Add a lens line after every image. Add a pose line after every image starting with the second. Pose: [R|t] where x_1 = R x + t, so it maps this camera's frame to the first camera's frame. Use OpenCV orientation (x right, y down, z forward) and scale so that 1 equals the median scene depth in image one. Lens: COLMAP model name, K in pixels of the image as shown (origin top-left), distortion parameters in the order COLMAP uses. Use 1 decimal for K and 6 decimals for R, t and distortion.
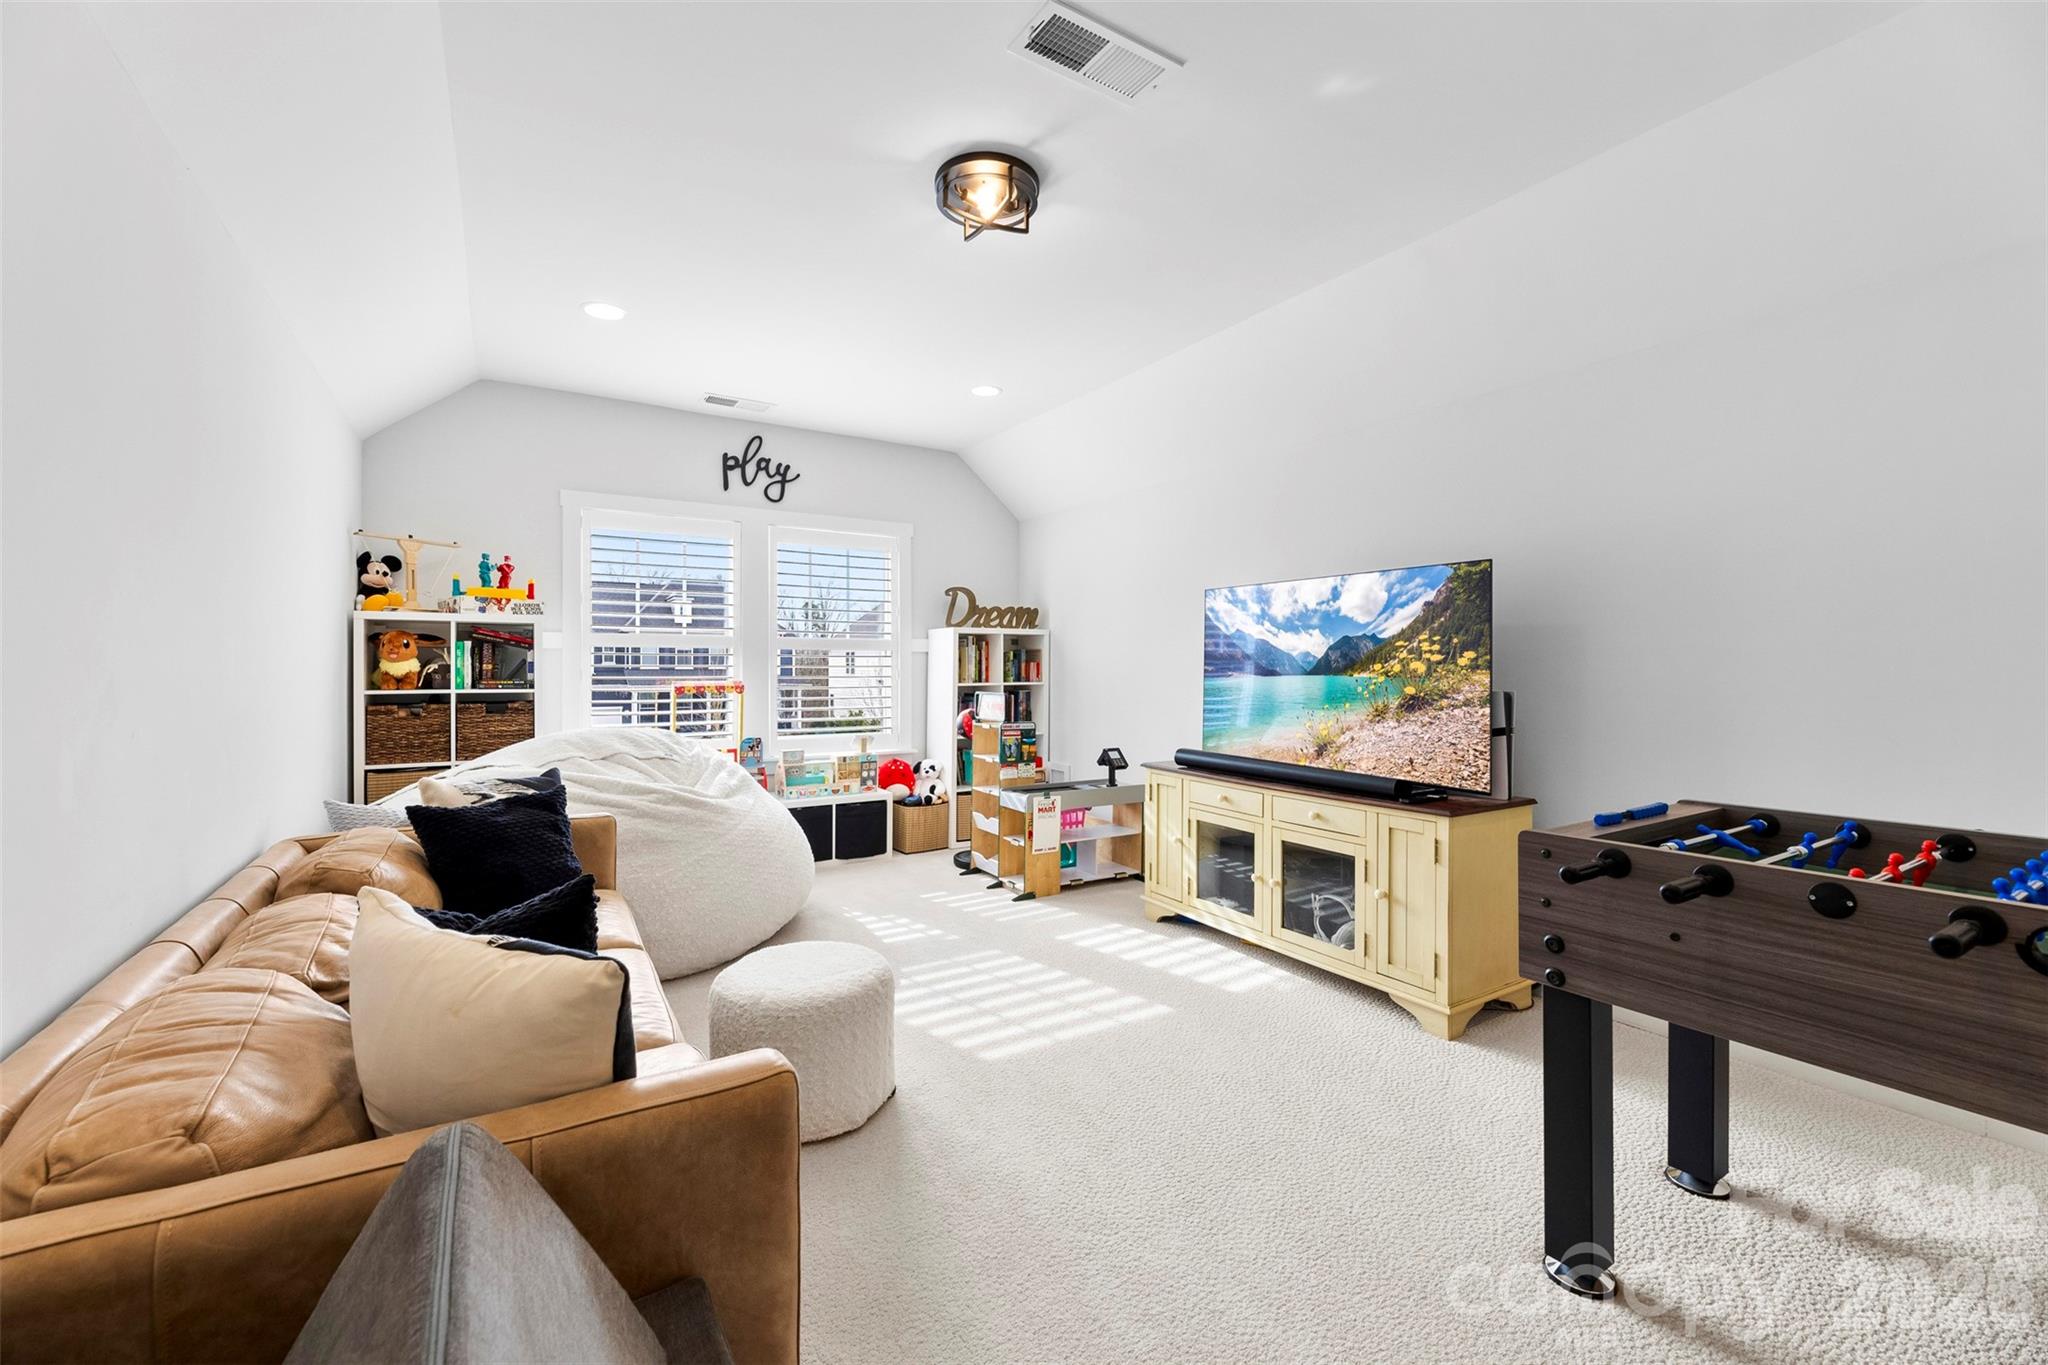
lens RADIAL K [[832.4, 0, 1028.3], [0, 832.4, 668.1], [0, 0, 1]] dist [-0.002747, -0.000047]
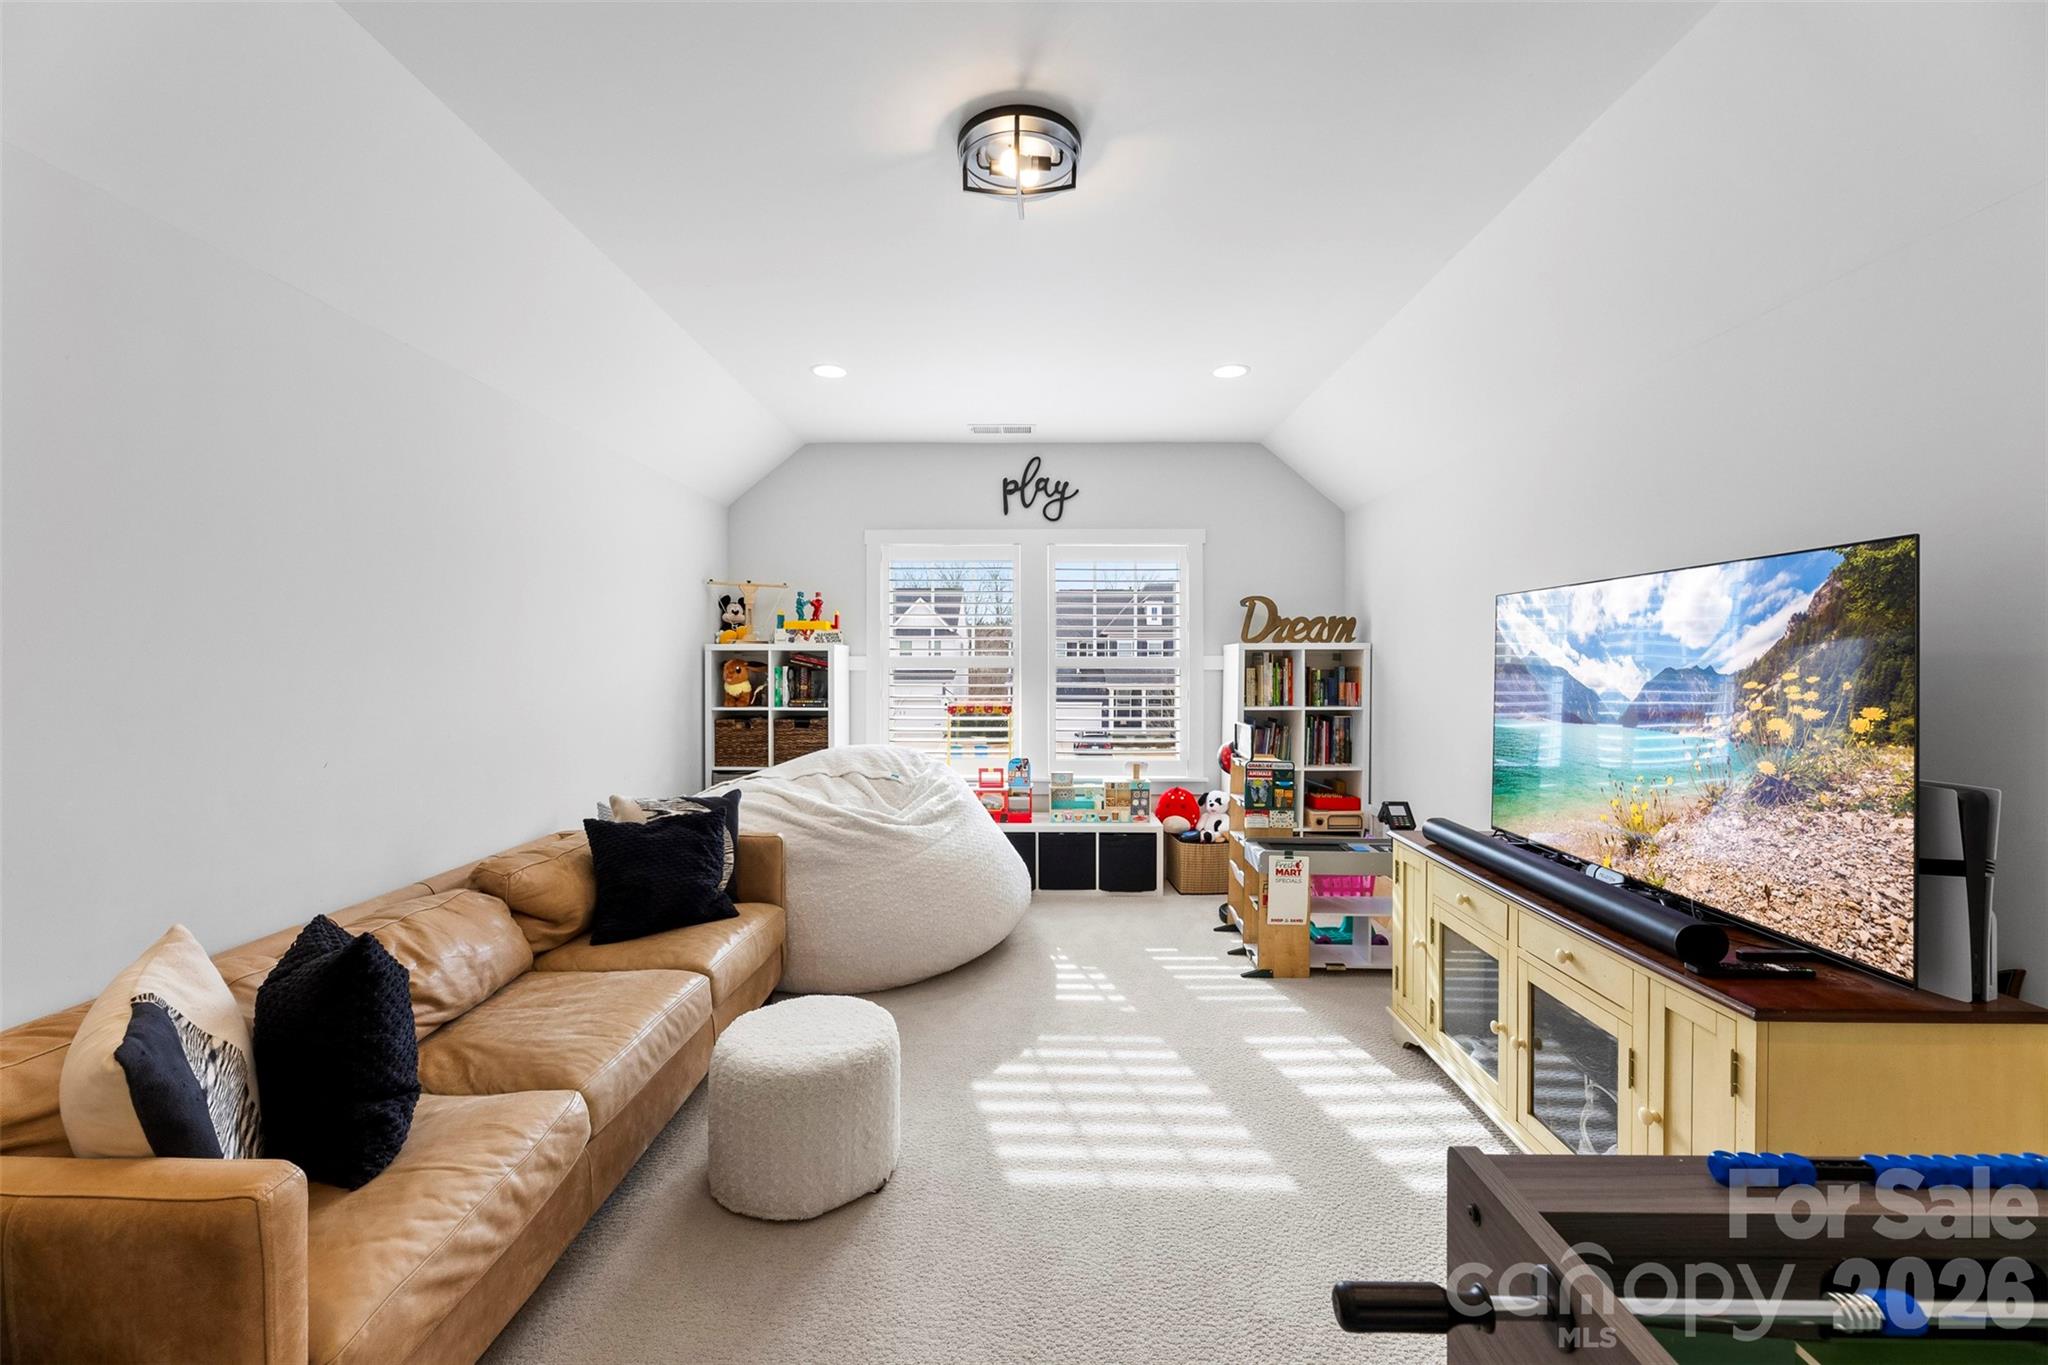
lens RADIAL K [[833.9, 0, 1015.2], [0, 833.9, 666.1], [0, 0, 1]] dist [0.000292, 0.000322]
pose [[0.838695, 0.000099, -0.544602, 0.280236], [-0.000536, 1.000000, -0.000642, -0.035728], [0.544602, 0.000831, 0.838694, 0.195687]]
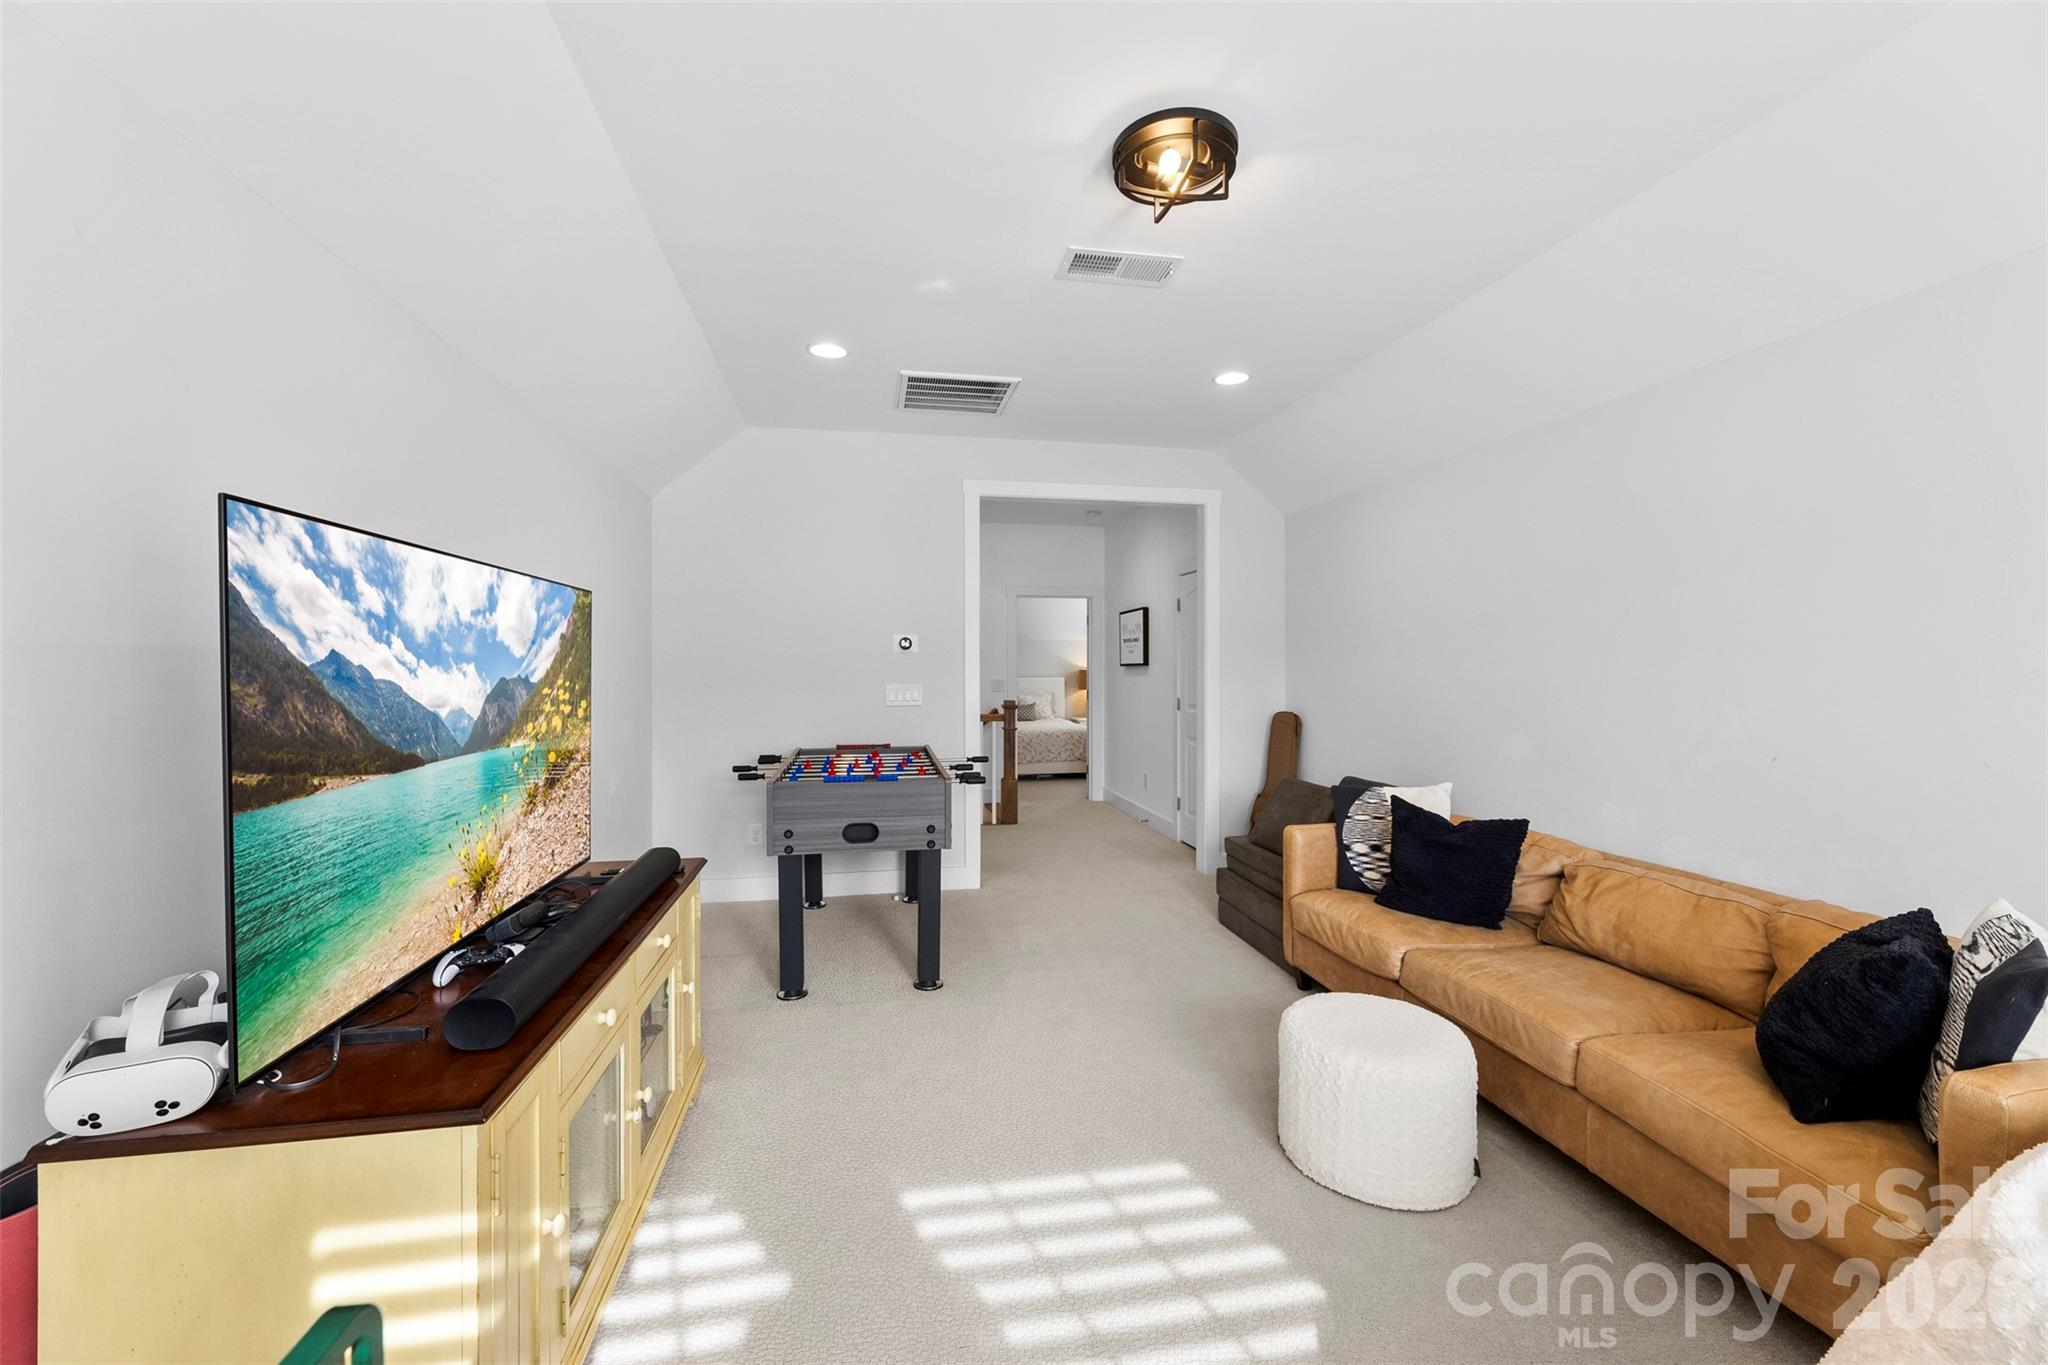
lens RADIAL K [[886.6, 0, 1032.1], [0, 886.6, 693.6], [0, 0, 1]] dist [-0.000280, 0.000104]
pose [[-0.935913, -0.014730, 0.351922, -0.151095], [-0.003606, 0.999474, 0.032243, -0.043812], [-0.352212, 0.028908, -0.935474, 1.292768]]
